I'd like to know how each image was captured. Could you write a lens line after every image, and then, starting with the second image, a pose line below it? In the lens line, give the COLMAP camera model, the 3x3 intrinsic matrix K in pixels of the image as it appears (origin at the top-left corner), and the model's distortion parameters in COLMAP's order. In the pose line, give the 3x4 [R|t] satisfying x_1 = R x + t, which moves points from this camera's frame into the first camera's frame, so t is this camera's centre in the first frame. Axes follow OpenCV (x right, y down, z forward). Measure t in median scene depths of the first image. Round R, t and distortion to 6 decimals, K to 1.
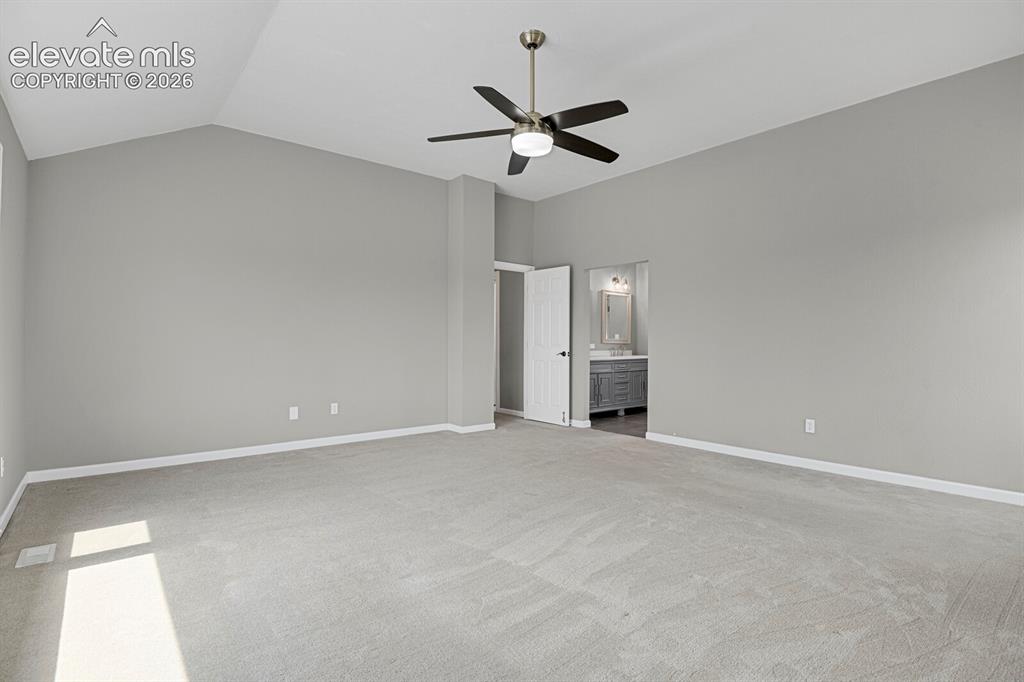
lens RADIAL K [[511.4, 0, 510.9], [0, 511.4, 340.0], [0, 0, 1]] dist [-0.026307, -0.002821]
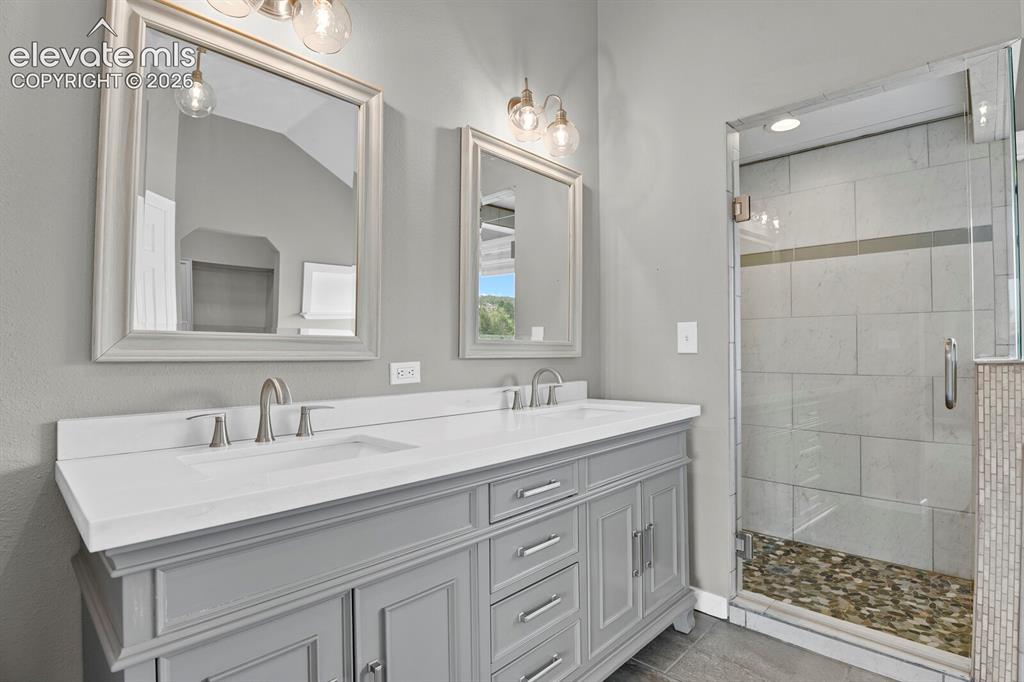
lens RADIAL K [[511.4, 0, 517.2], [0, 511.4, 340.5], [0, 0, 1]] dist [-0.026307, -0.002821]
pose [[0.993662, -0.001940, 0.112390, 0.173715], [0.003676, 0.999877, -0.015238, 0.002151], [-0.112347, 0.015555, 0.993547, 0.749987]]
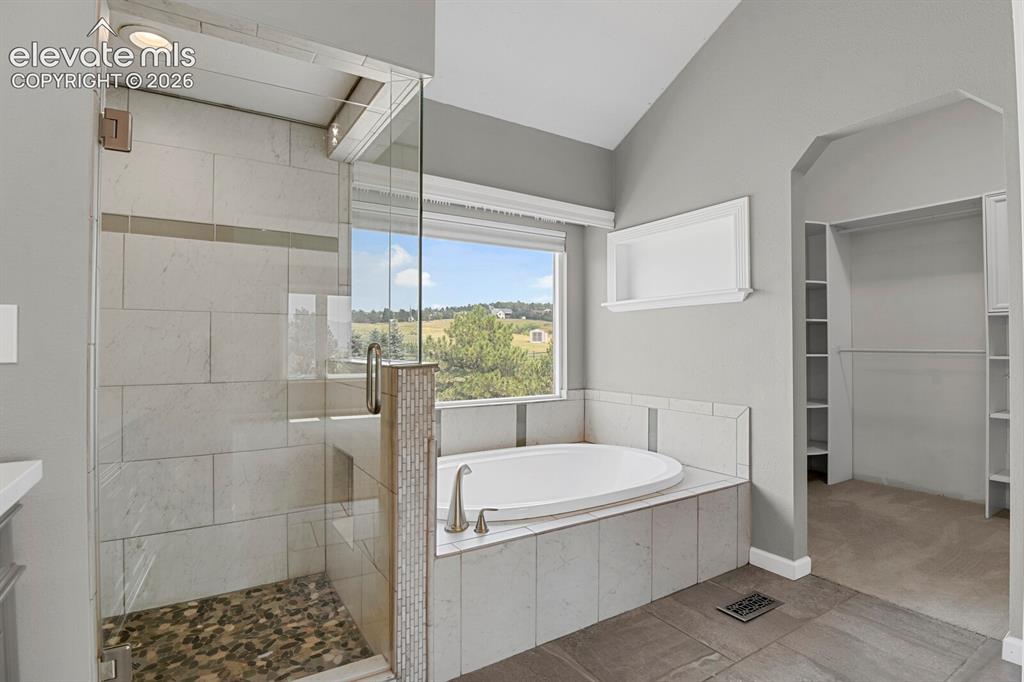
lens RADIAL K [[511.4, 0, 511.1], [0, 511.4, 340.4], [0, 0, 1]] dist [-0.026307, -0.002821]
pose [[0.126449, 0.010973, 0.991912, 0.177554], [0.001097, 0.999937, -0.011201, -0.002264], [-0.991972, 0.002505, 0.126429, 0.998218]]
